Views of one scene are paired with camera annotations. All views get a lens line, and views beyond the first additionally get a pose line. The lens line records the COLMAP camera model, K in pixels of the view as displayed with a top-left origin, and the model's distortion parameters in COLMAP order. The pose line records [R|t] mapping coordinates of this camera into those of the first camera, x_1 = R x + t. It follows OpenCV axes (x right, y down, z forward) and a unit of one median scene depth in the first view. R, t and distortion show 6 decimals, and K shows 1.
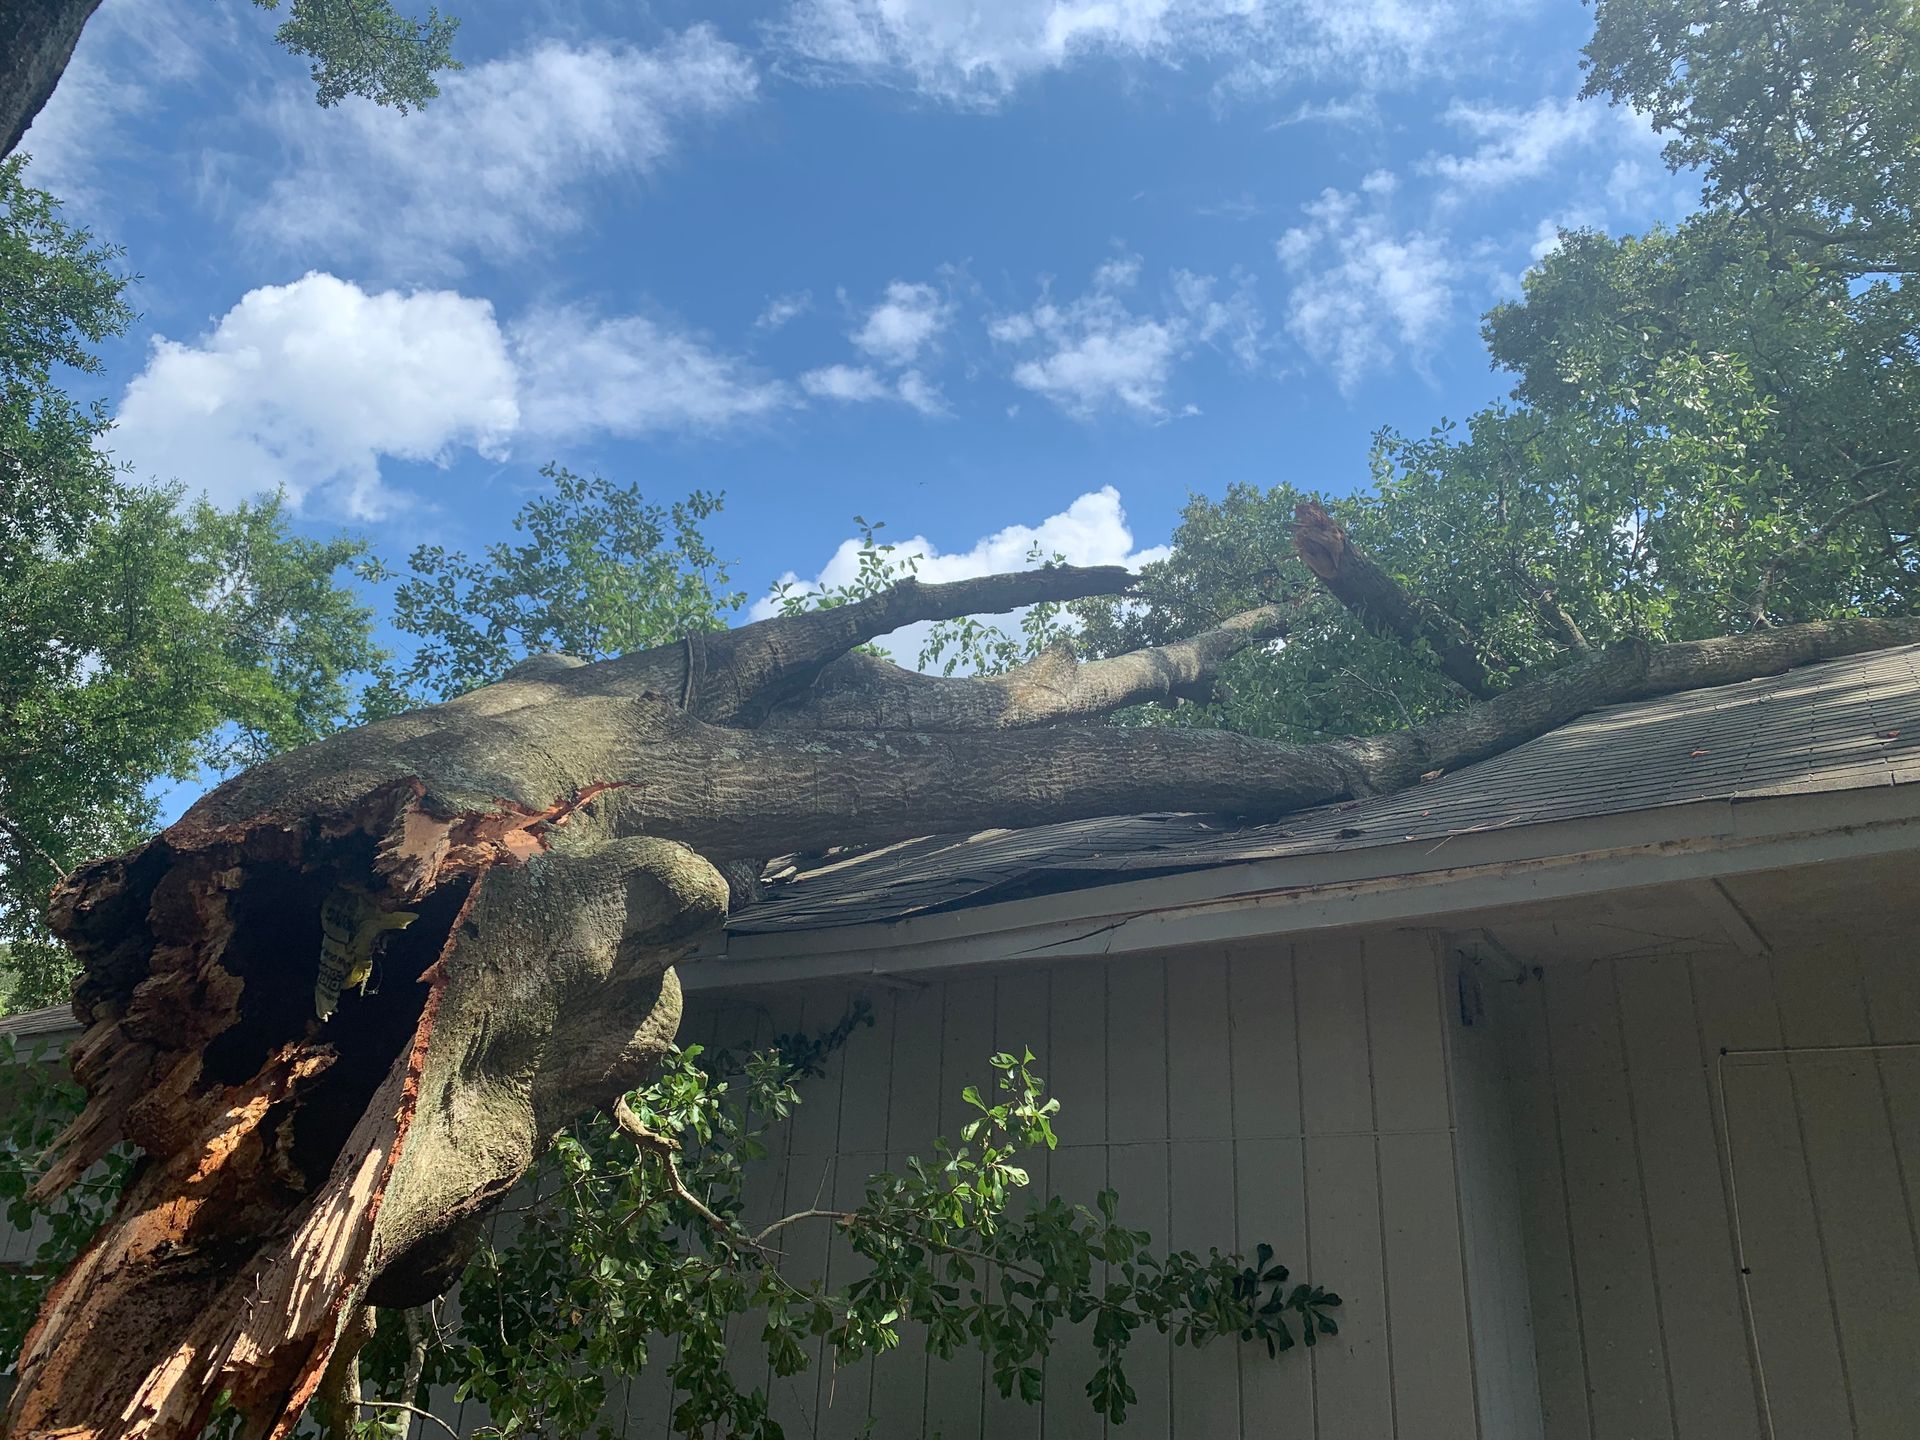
lens RADIAL K [[1534.8, 0, 964.1], [0, 1534.8, 703.7], [0, 0, 1]] dist [0.006915, -0.006020]
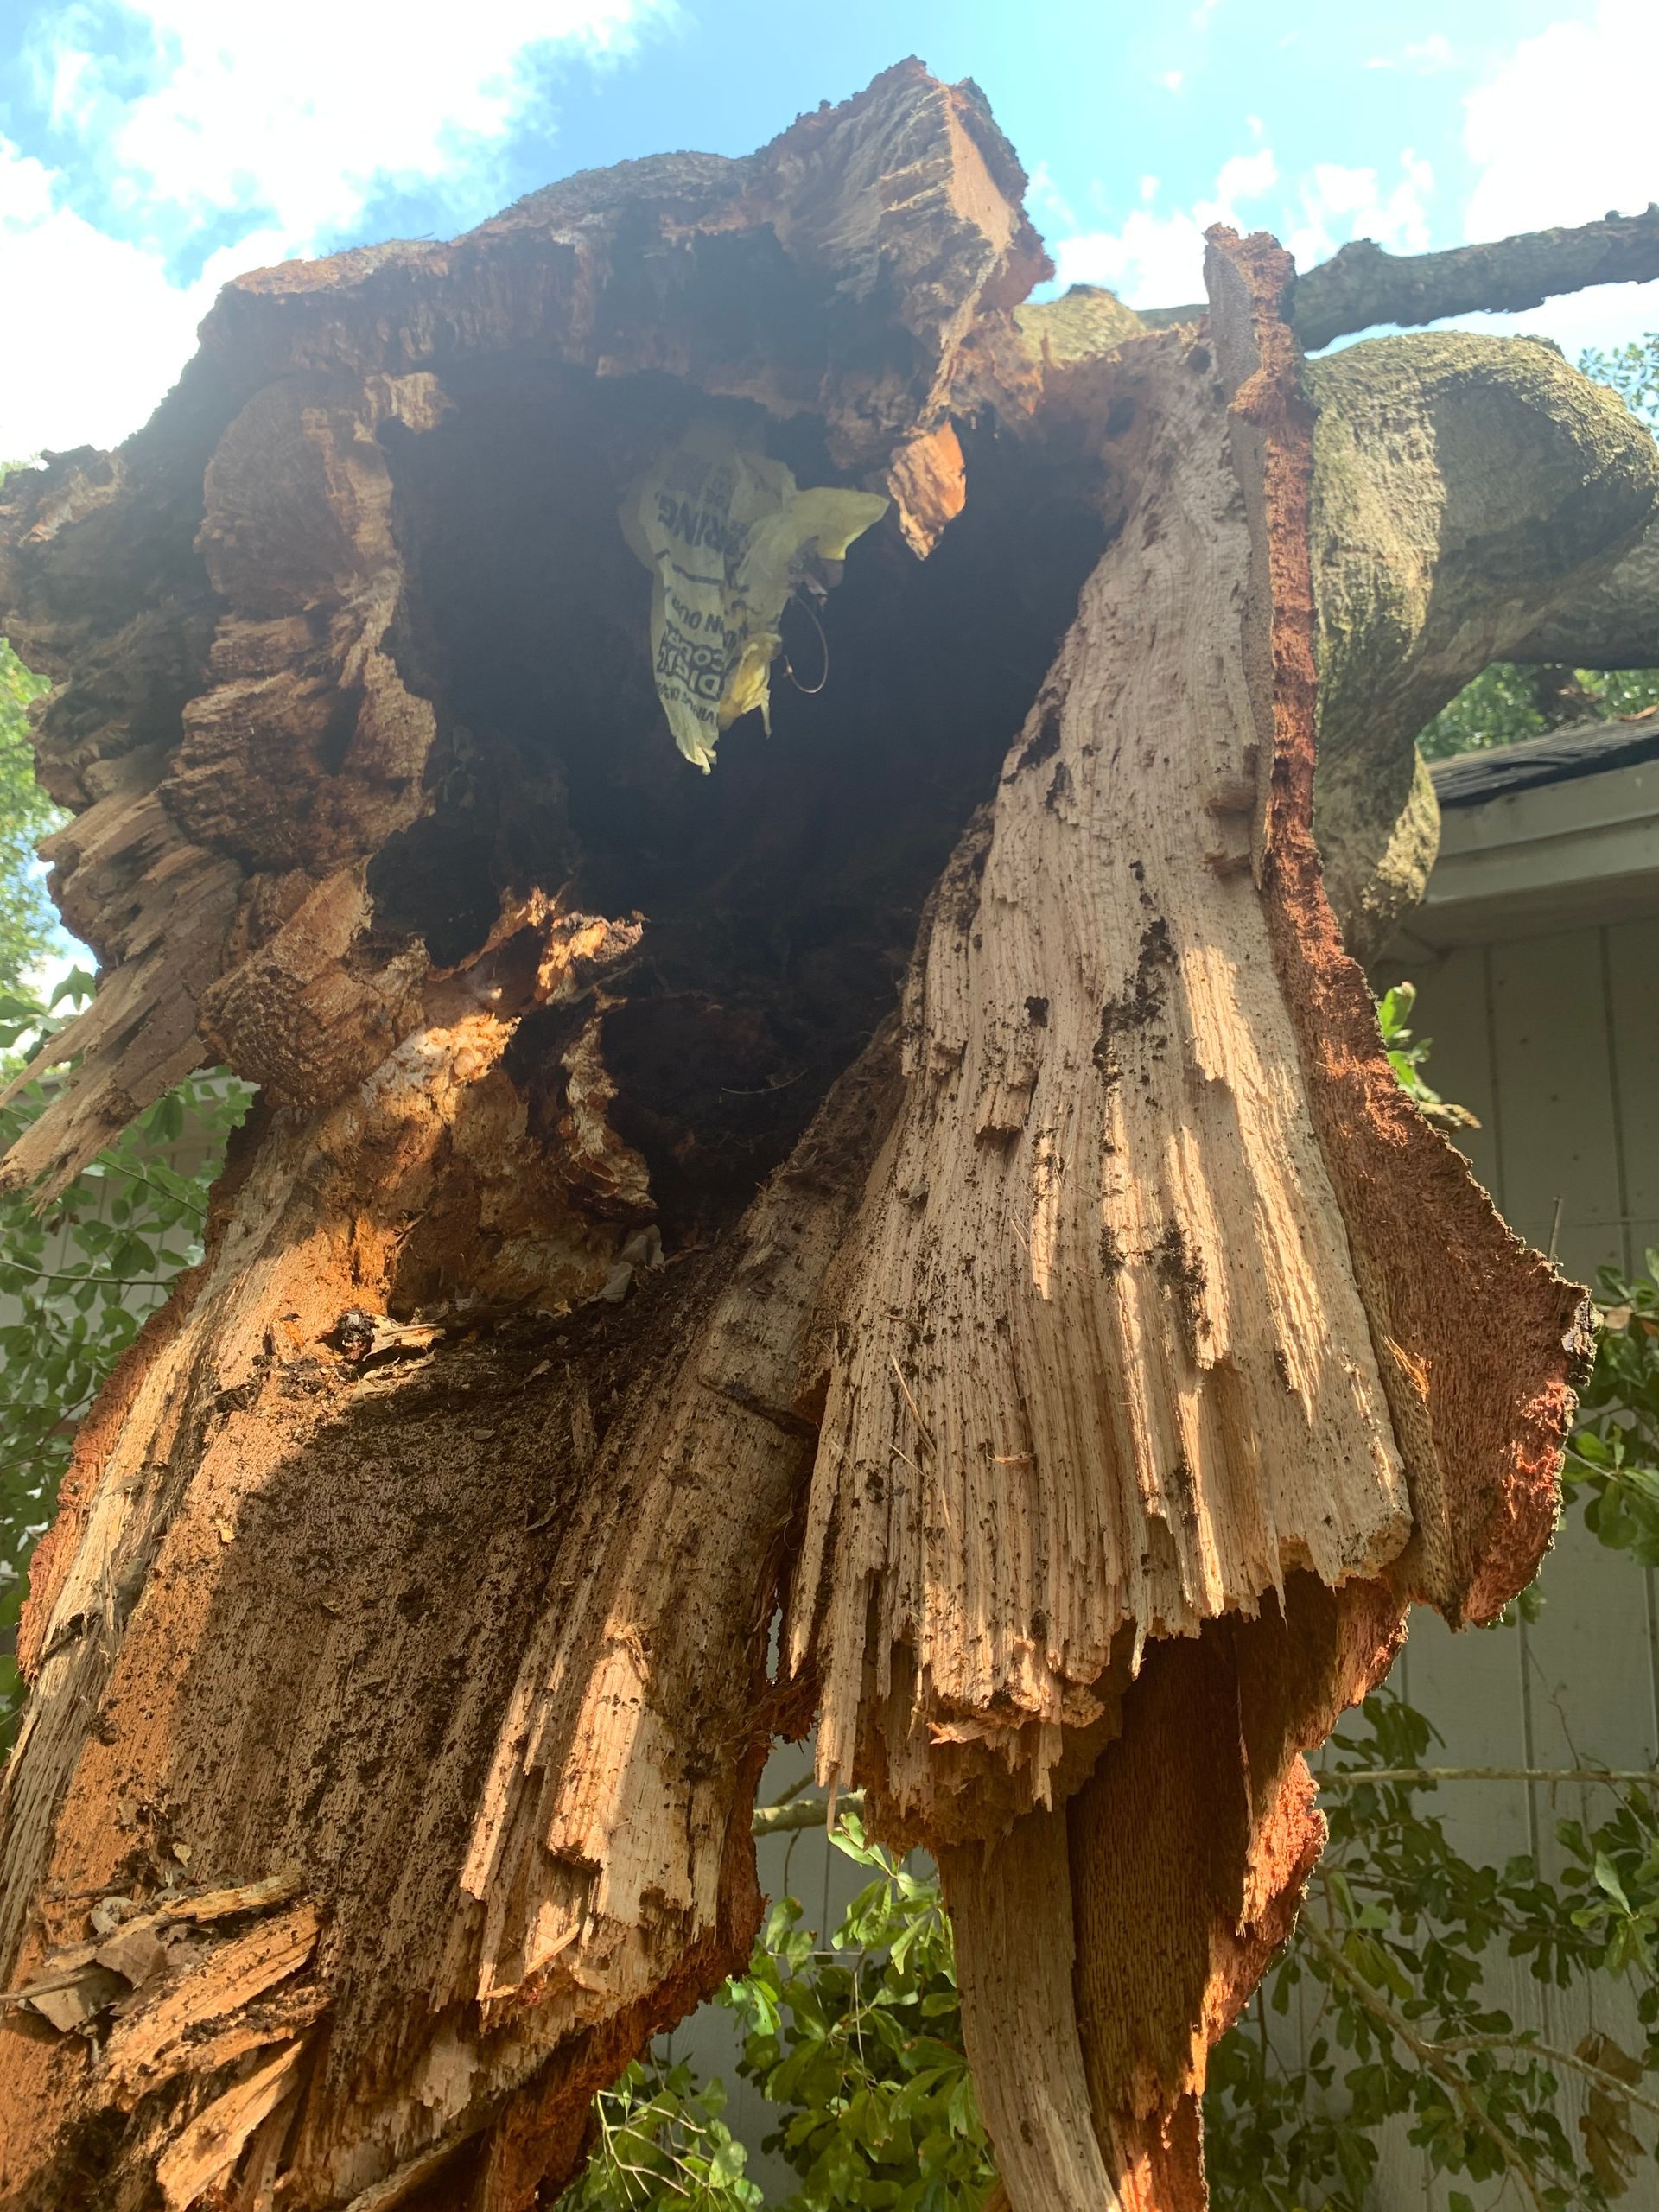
lens RADIAL K [[1768.3, 0, 838.7], [0, 1768.3, 1121.4], [0, 0, 1]] dist [0.006915, -0.006020]
pose [[0.998320, -0.008271, -0.057354, -0.355874], [0.017898, 0.985380, 0.169429, 0.220485], [0.055114, -0.170171, 0.983872, 0.559692]]
